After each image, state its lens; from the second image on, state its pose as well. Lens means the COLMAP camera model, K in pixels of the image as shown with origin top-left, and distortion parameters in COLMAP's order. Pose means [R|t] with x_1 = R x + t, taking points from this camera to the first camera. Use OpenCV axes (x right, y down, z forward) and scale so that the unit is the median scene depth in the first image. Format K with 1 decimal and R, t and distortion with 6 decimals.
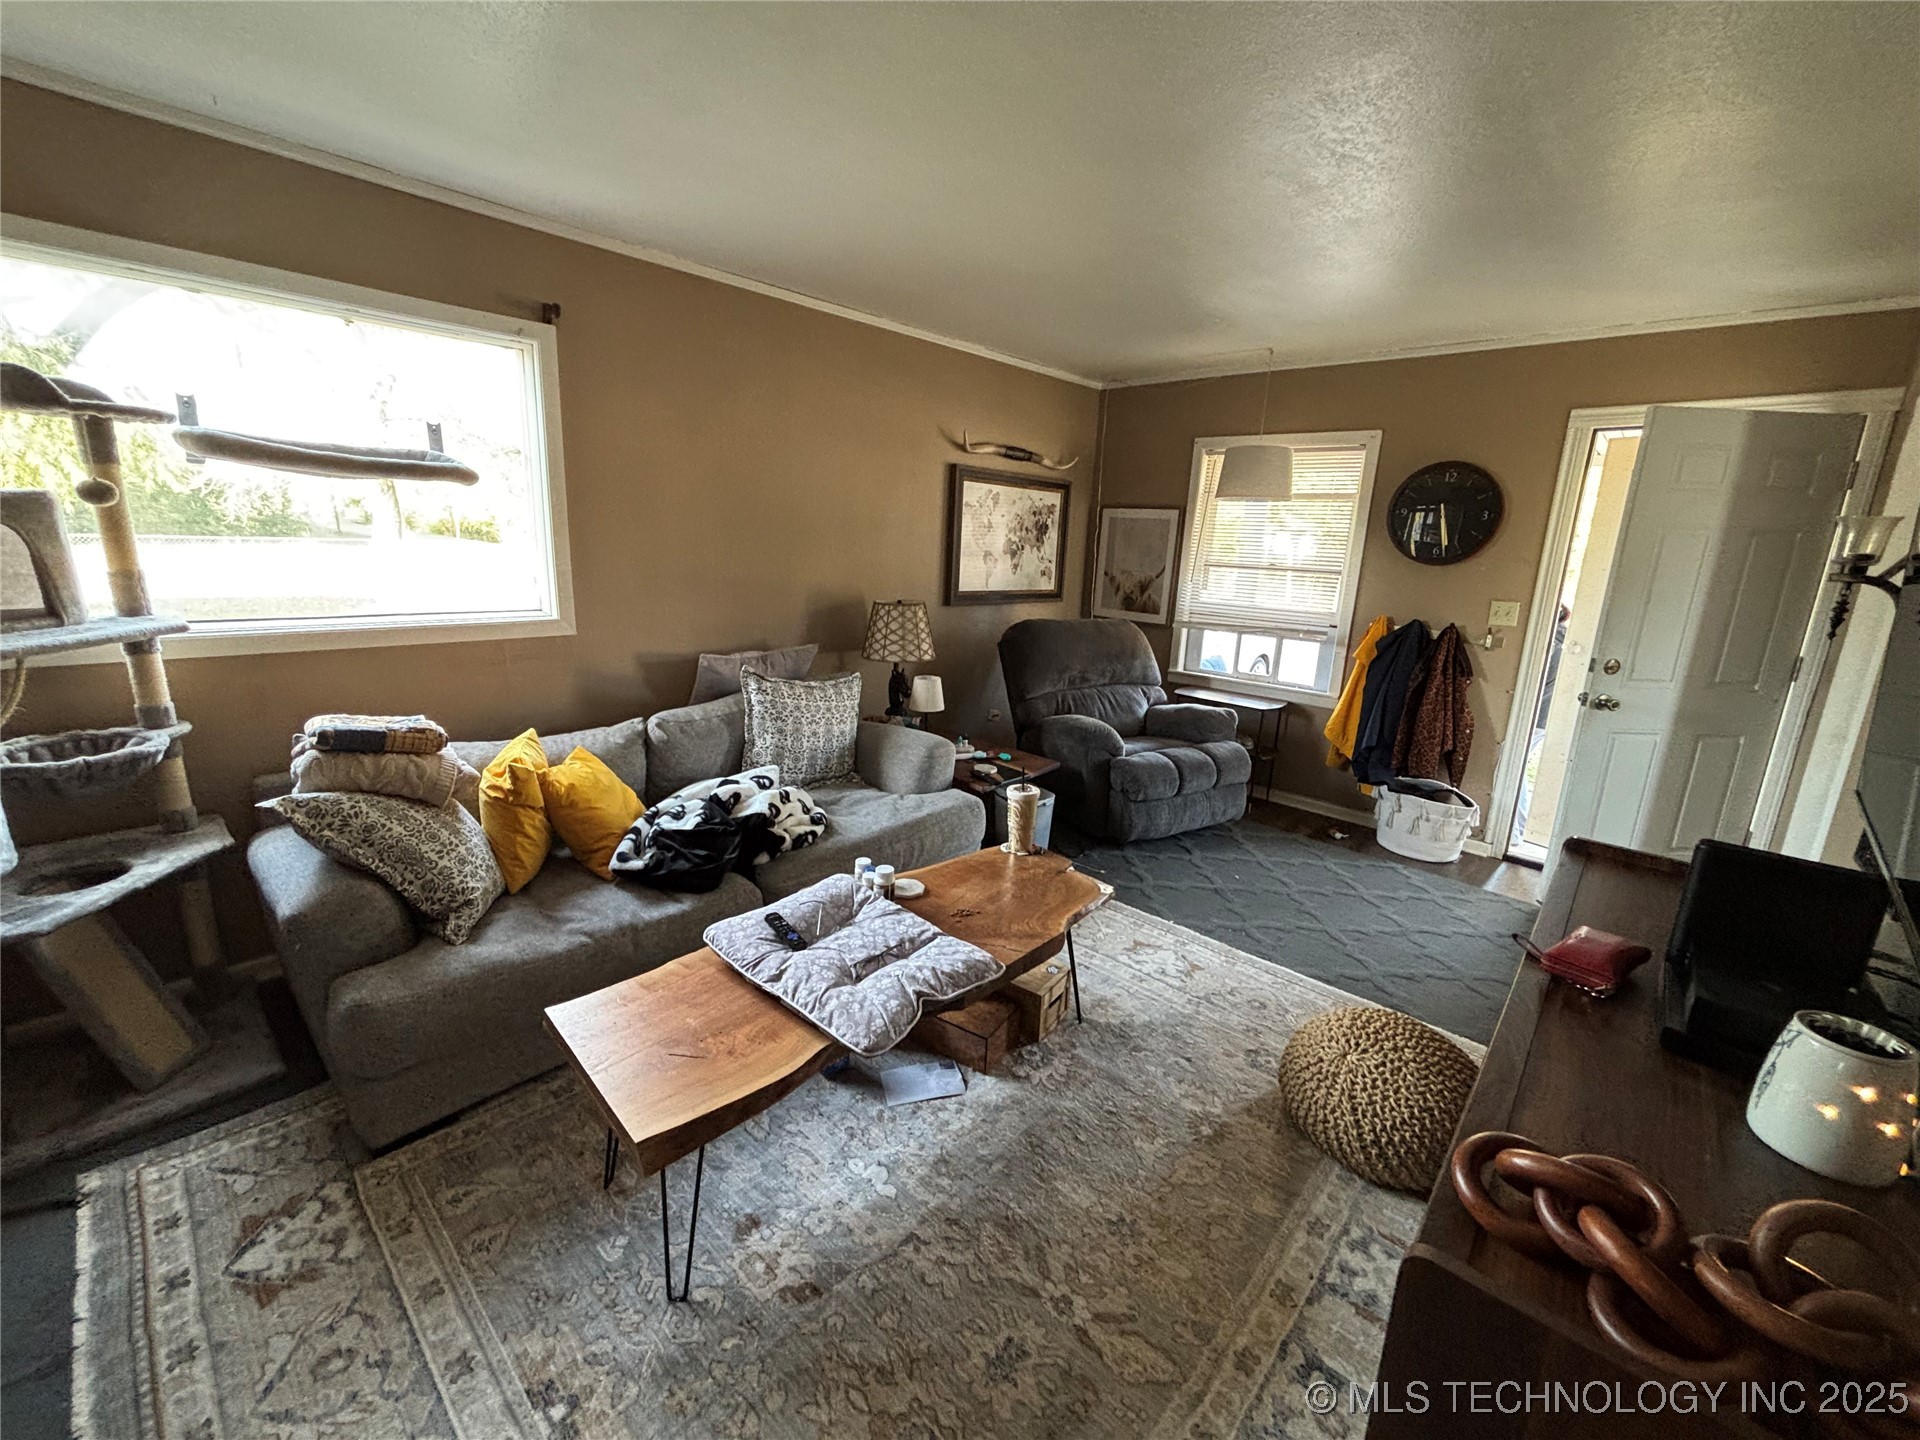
lens RADIAL K [[772.7, 0, 963.1], [0, 772.7, 706.9], [0, 0, 1]] dist [-0.002005, -0.000028]
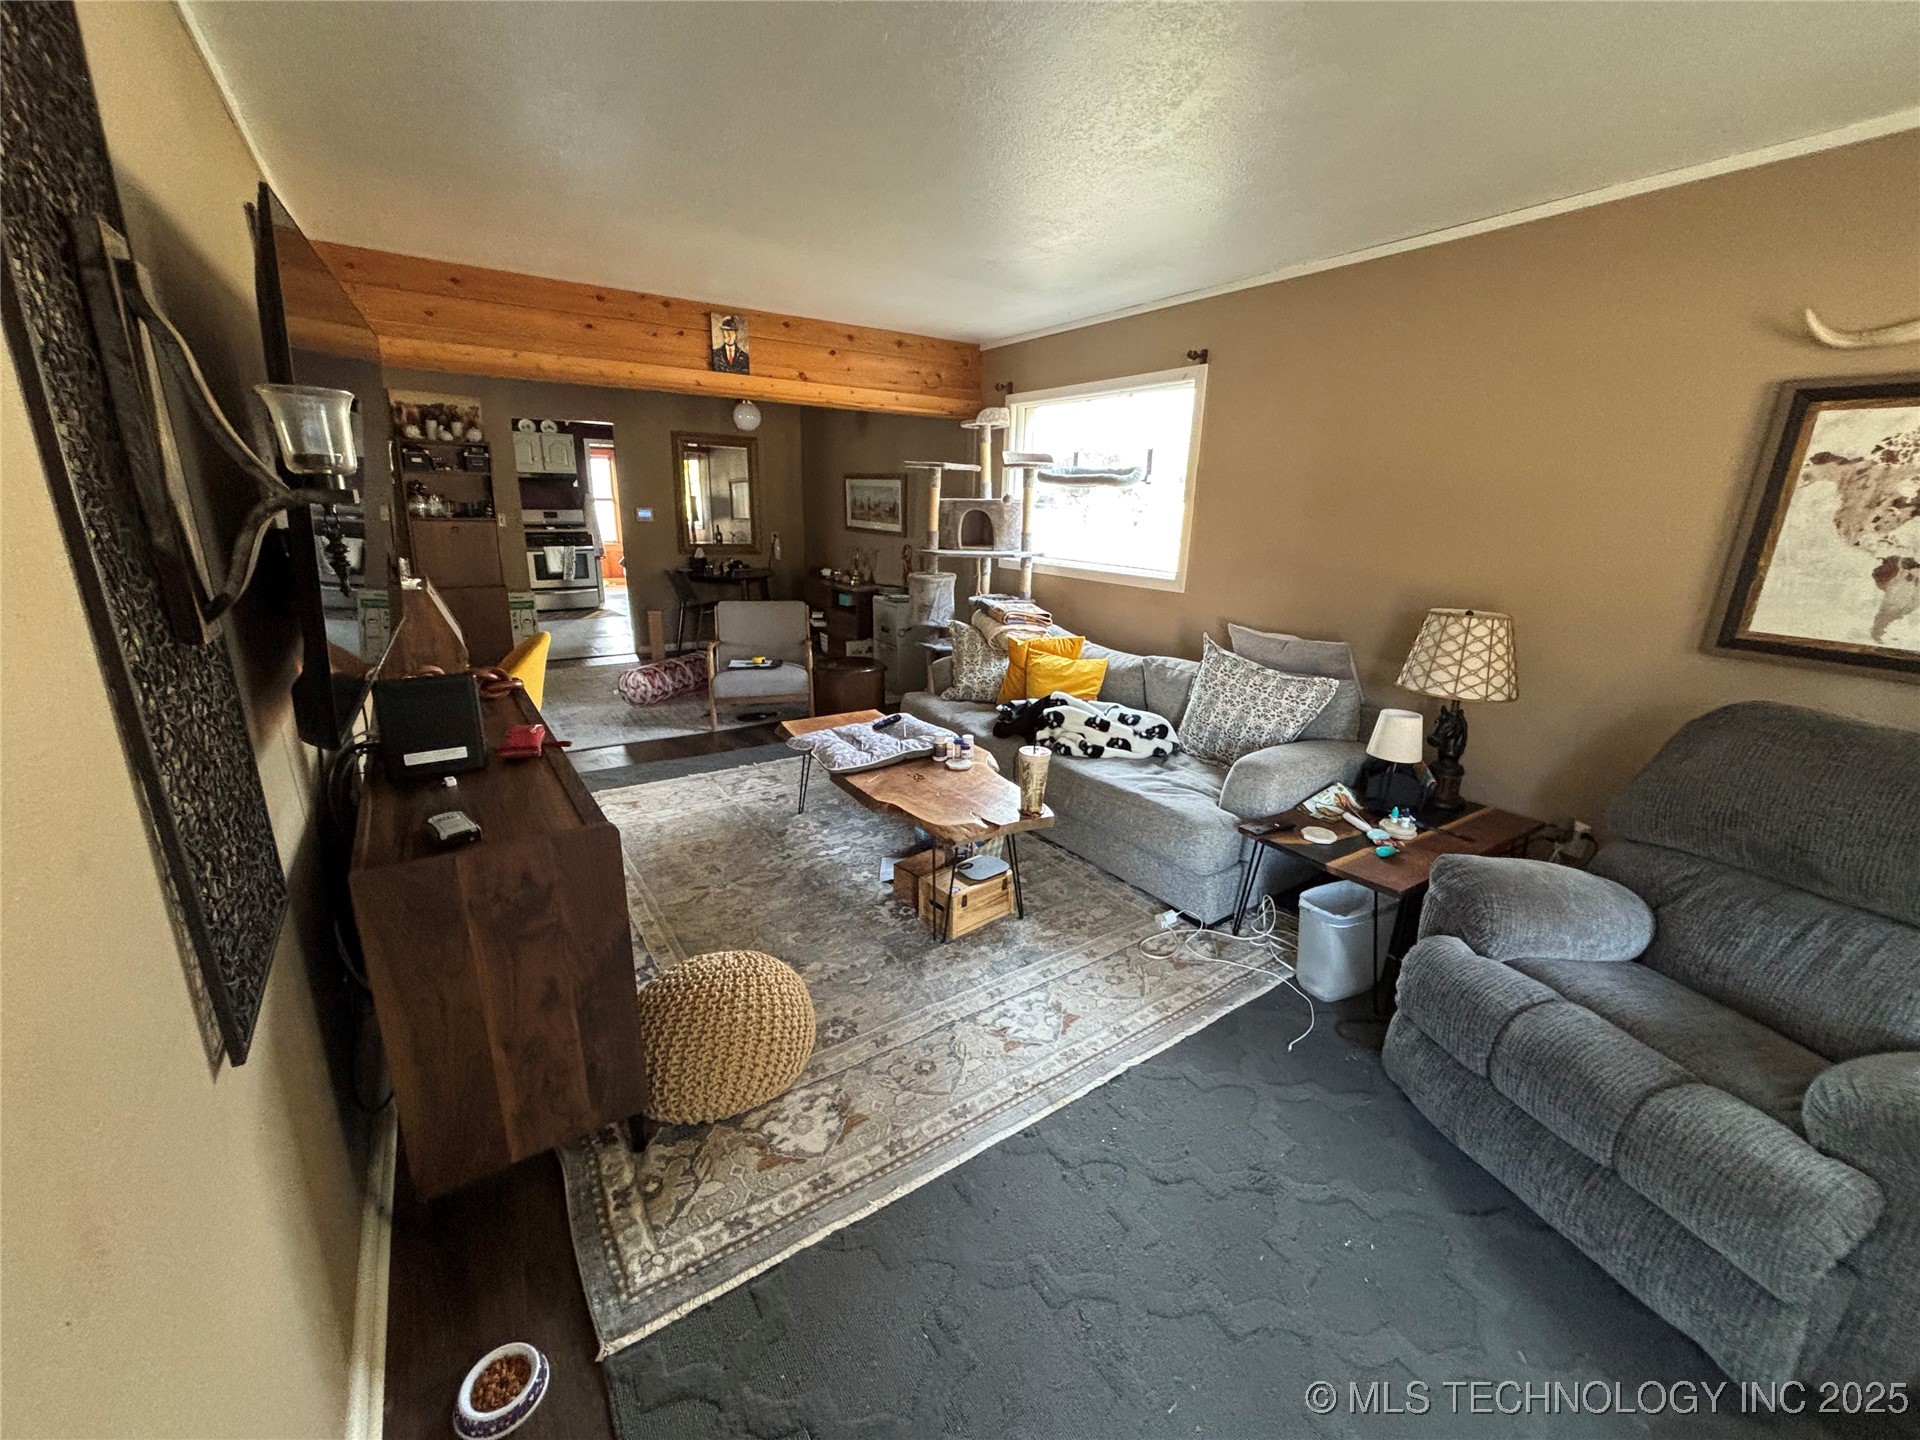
lens RADIAL K [[772.7, 0, 956.8], [0, 772.7, 708.3], [0, 0, 1]] dist [-0.002005, -0.000028]
pose [[-0.222568, 0.206169, -0.952868, 0.674034], [-0.250457, 0.932489, 0.260260, -0.116276], [0.942197, 0.296578, -0.155906, 0.663165]]
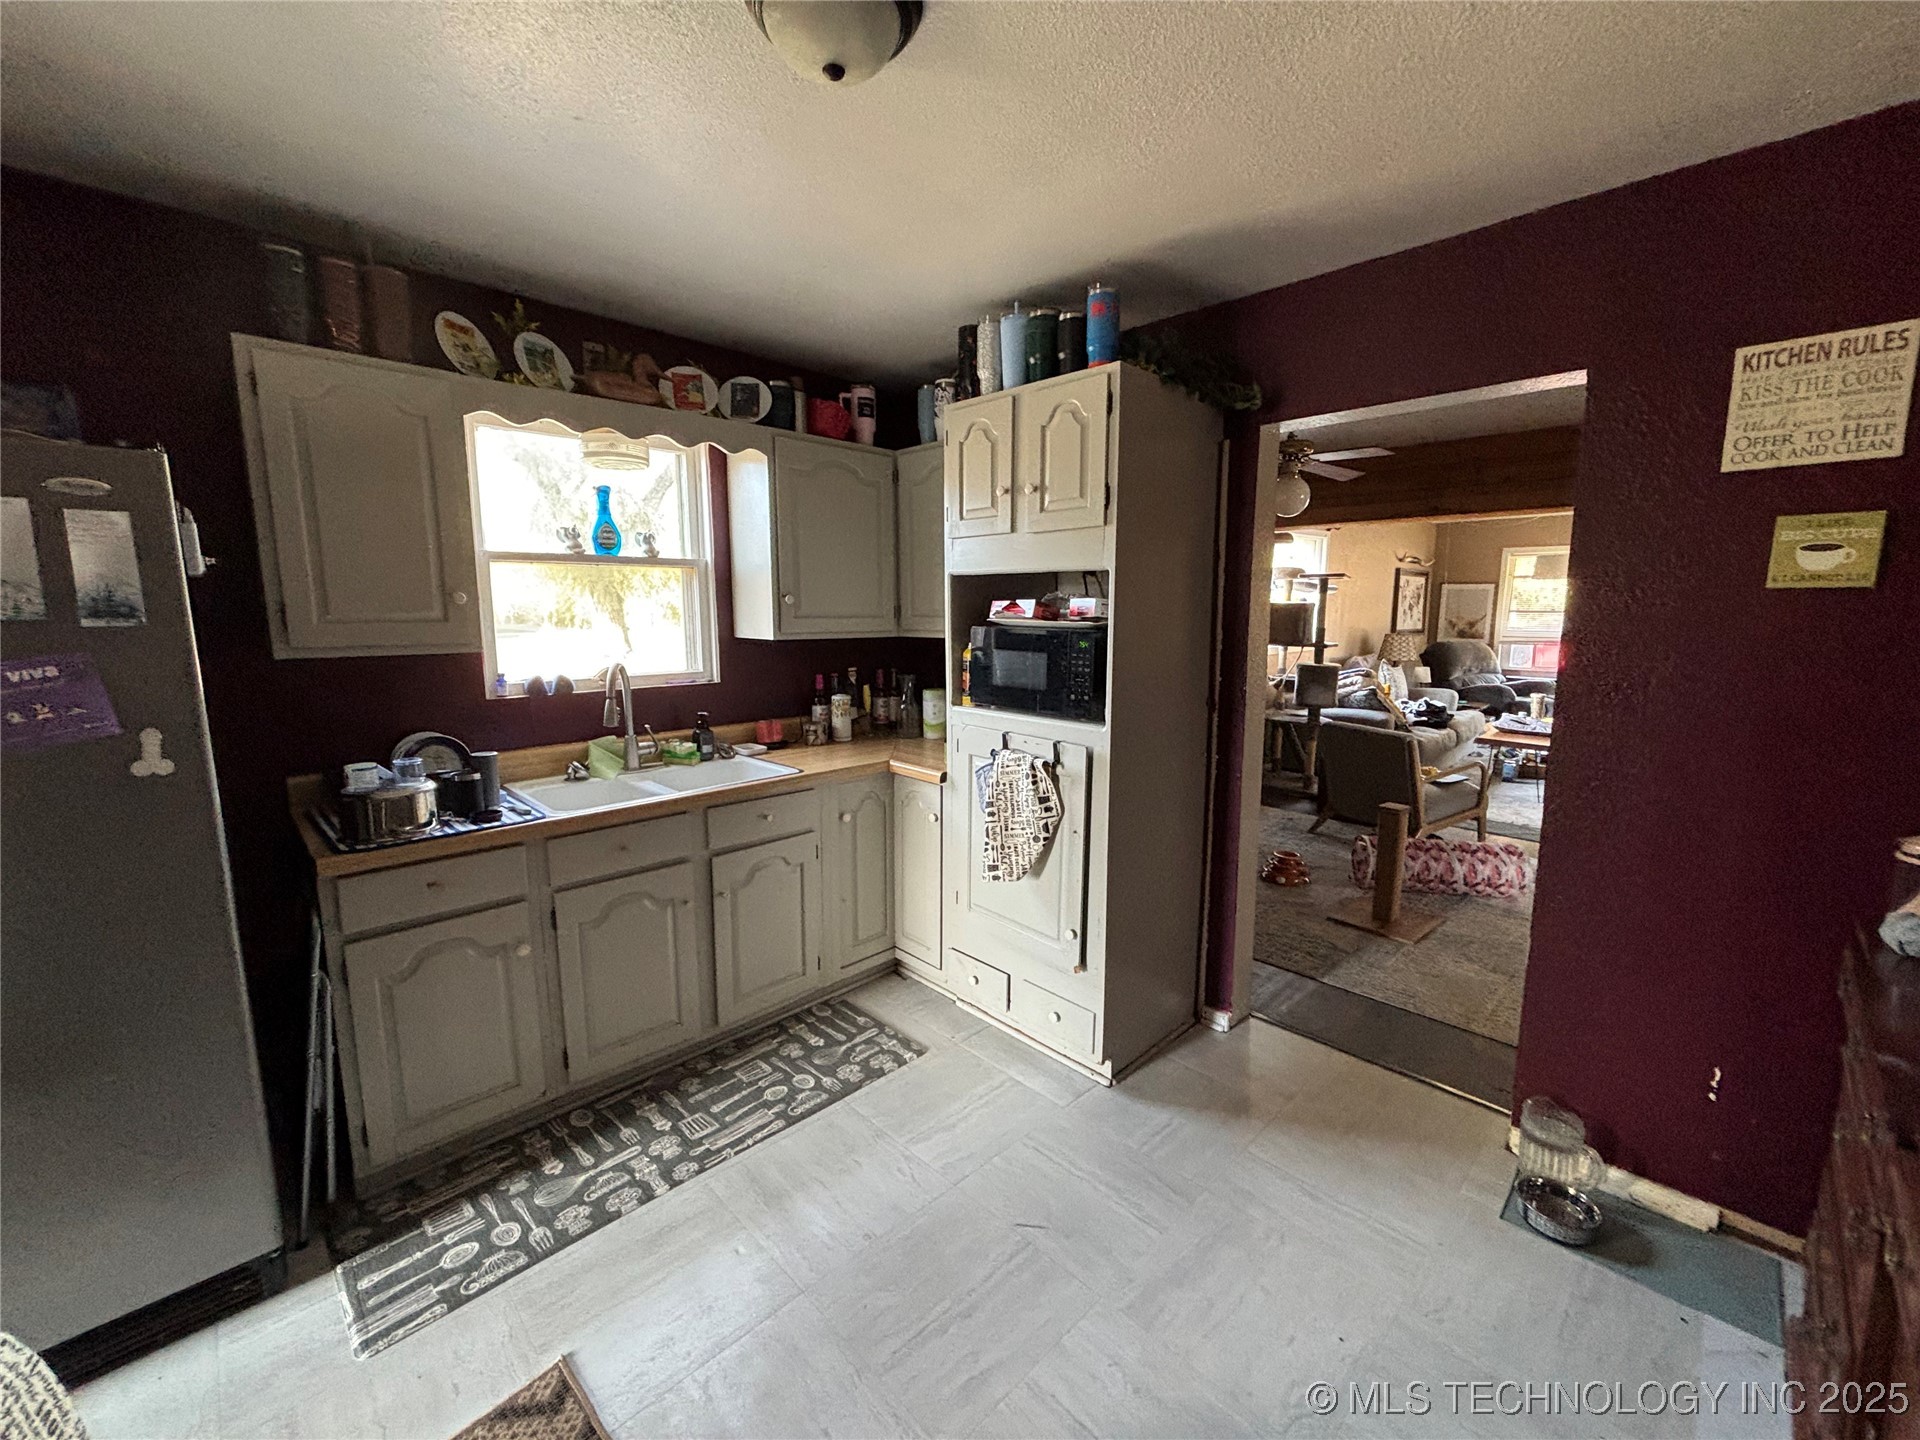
lens RADIAL K [[772.7, 0, 952.7], [0, 772.7, 721.6], [0, 0, 1]] dist [-0.002005, -0.000028]
pose [[0.997481, -0.048344, -0.051910, -1.160353], [0.044294, 0.996084, -0.076516, 0.204731], [0.055406, 0.074024, 0.995716, -1.123765]]
